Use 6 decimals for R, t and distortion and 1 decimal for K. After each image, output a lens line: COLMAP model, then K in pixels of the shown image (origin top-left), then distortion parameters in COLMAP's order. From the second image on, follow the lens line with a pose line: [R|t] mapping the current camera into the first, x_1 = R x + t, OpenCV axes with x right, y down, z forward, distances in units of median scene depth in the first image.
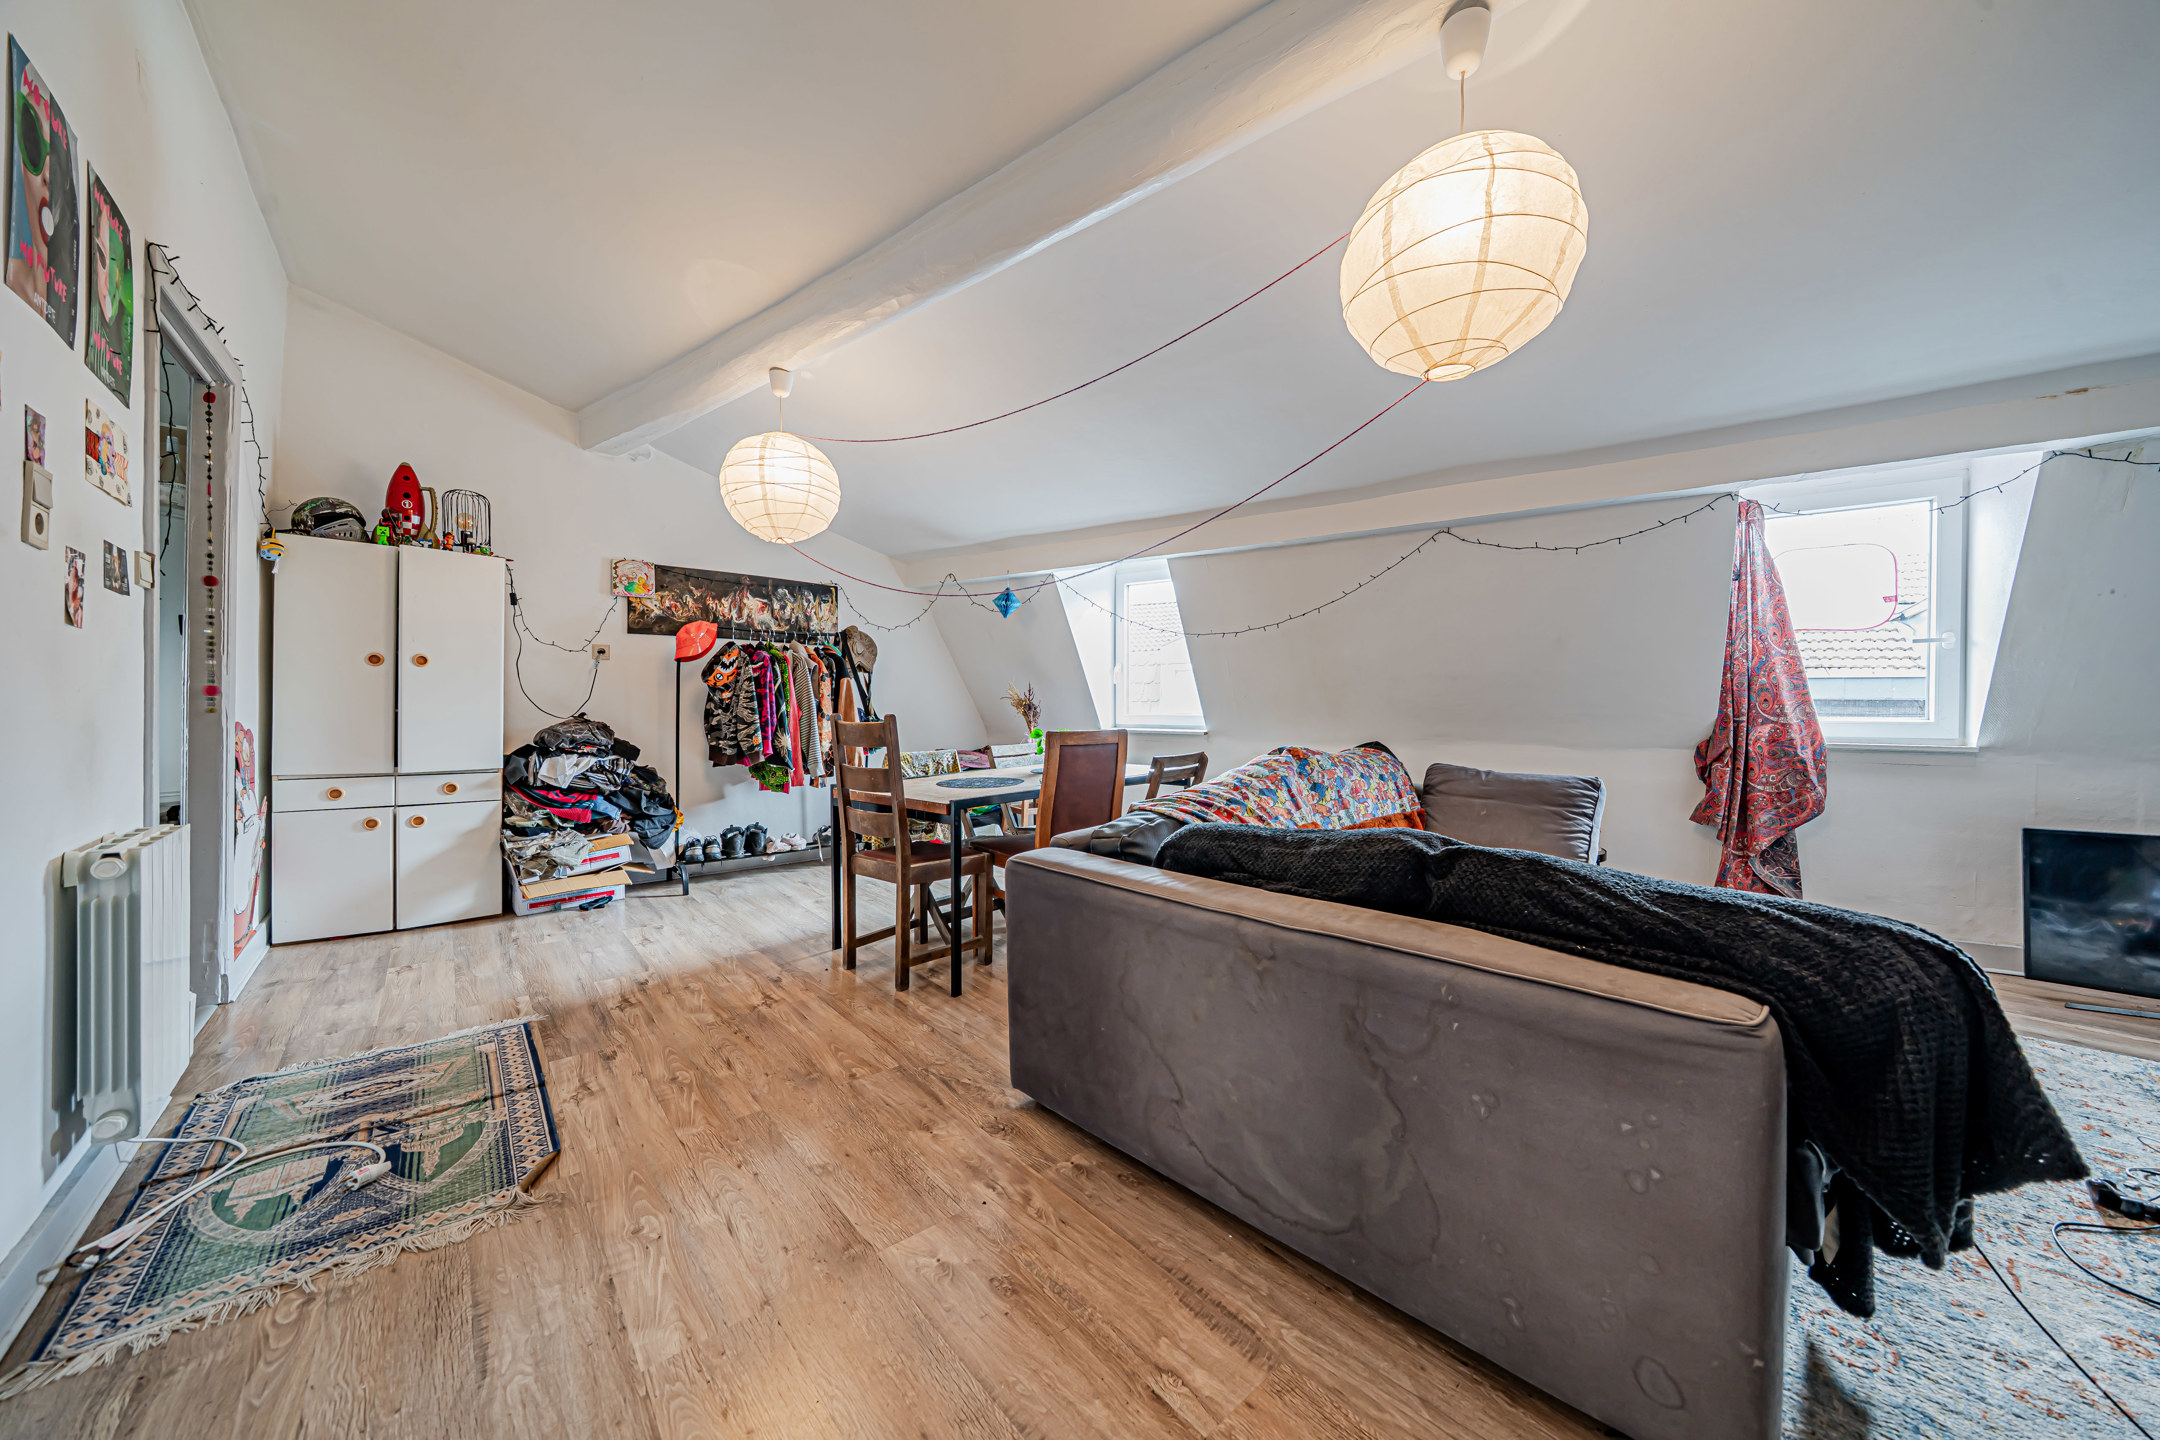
lens RADIAL K [[727.3, 0, 1088.1], [0, 727.3, 705.4], [0, 0, 1]] dist [-0.001698, -0.000001]
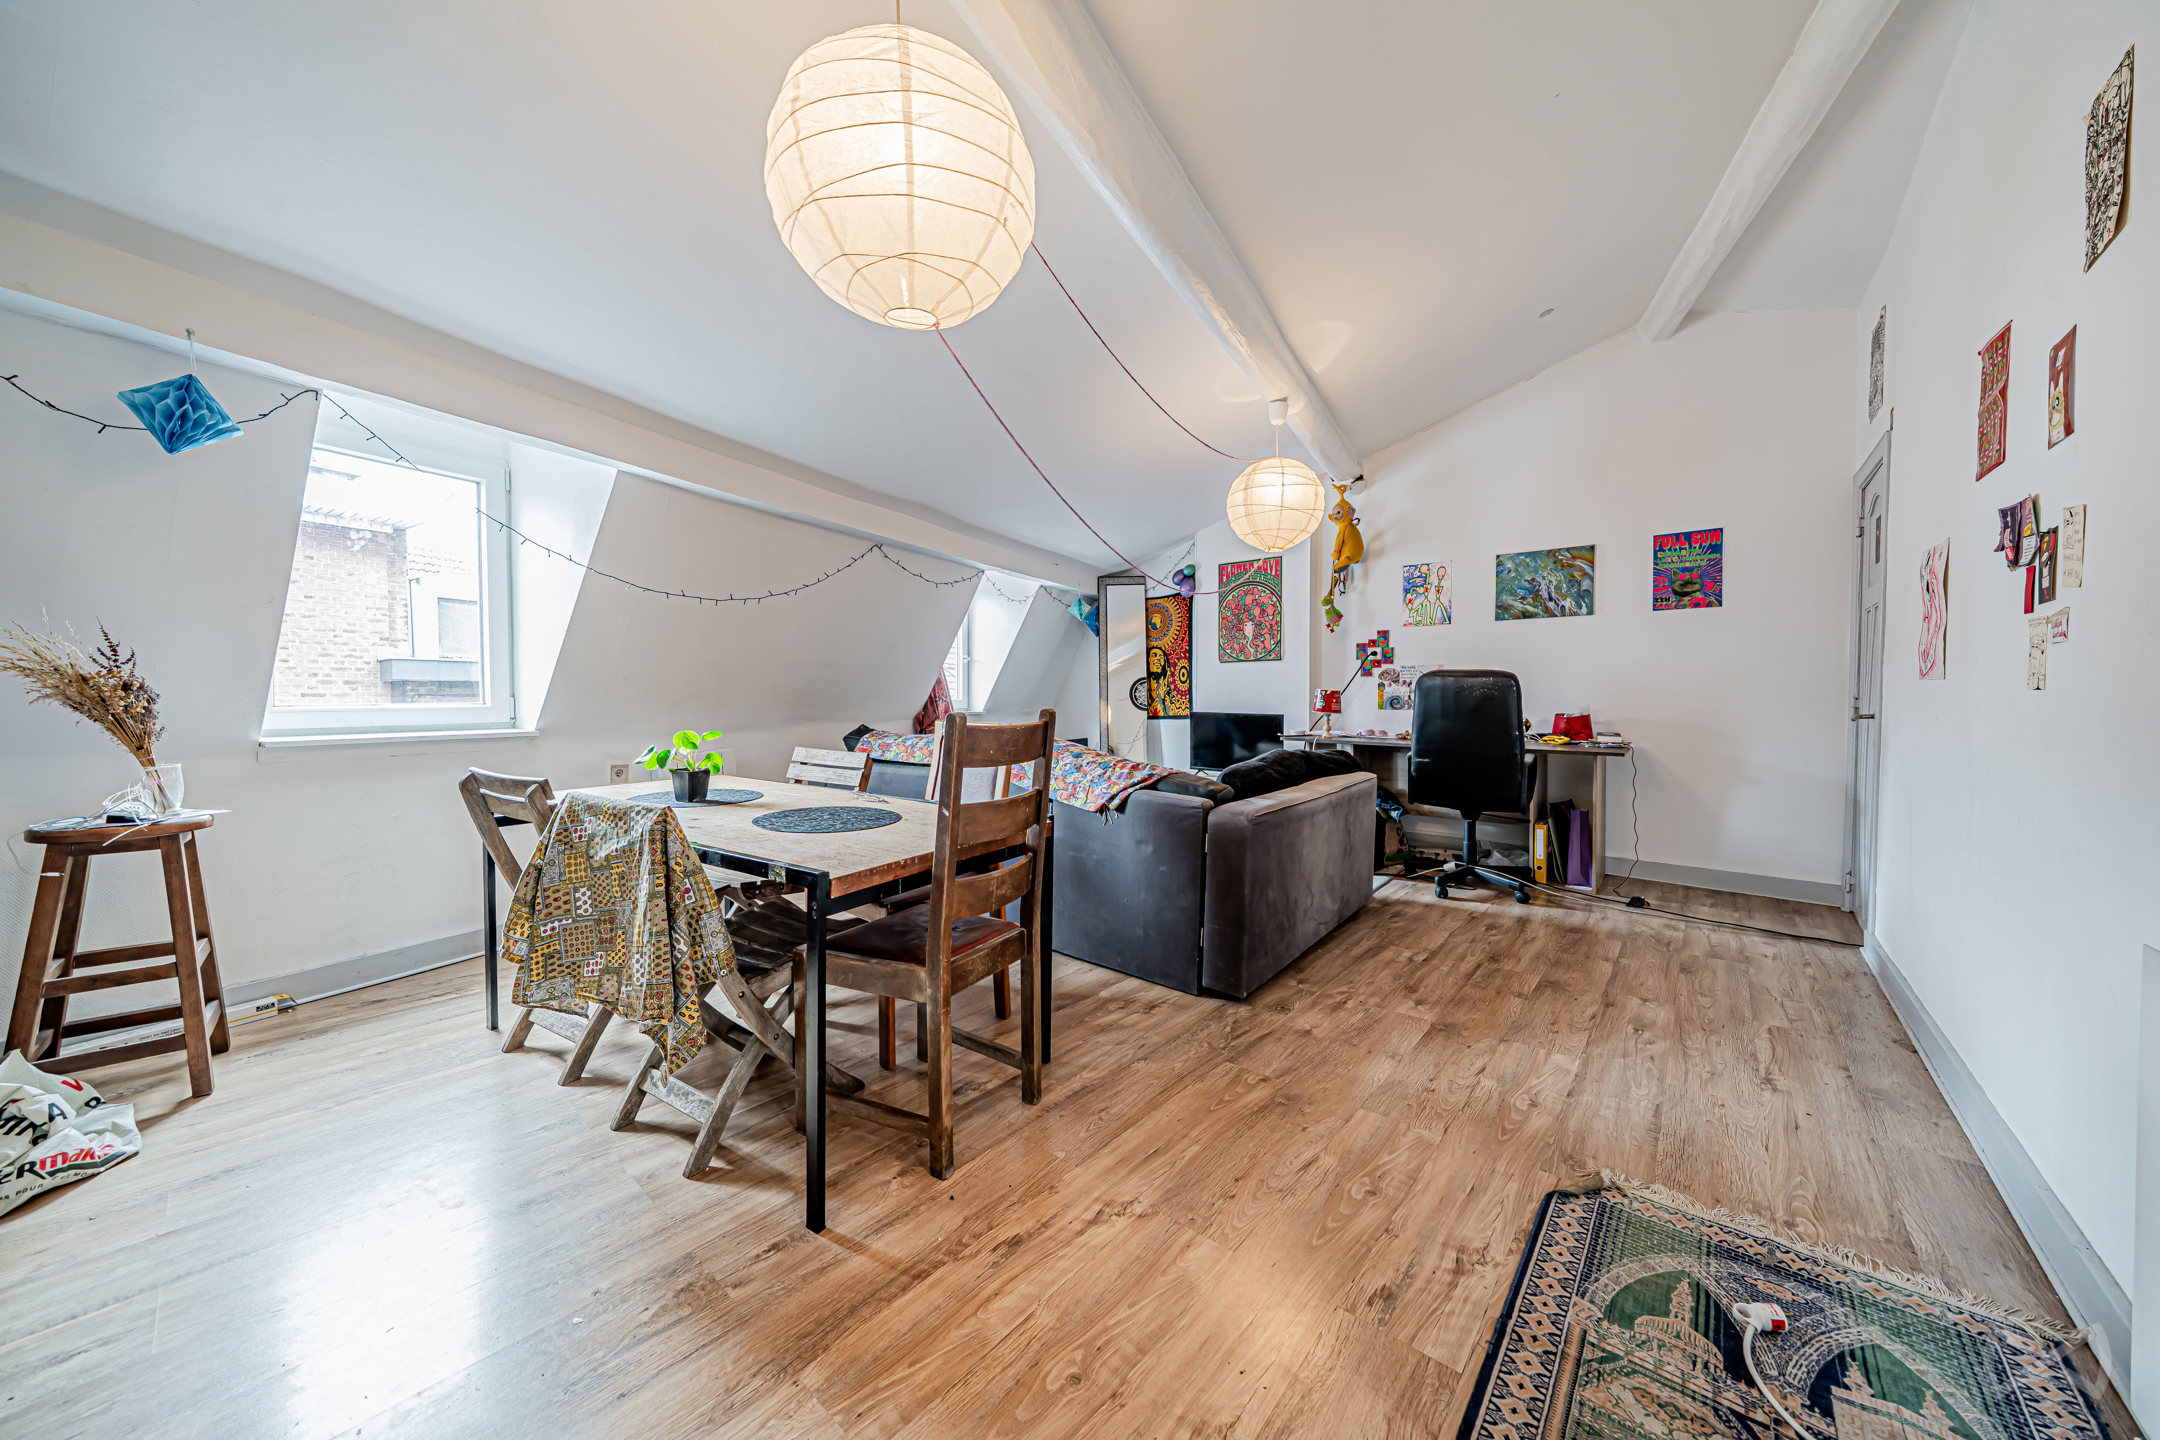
lens RADIAL K [[727.3, 0, 1077.2], [0, 727.3, 702.7], [0, 0, 1]] dist [-0.001698, -0.000001]
pose [[-0.119127, -0.021368, 0.992649, -1.323856], [-0.003855, 0.999771, 0.021059, -0.012948], [-0.992872, -0.001318, -0.119182, 1.449019]]
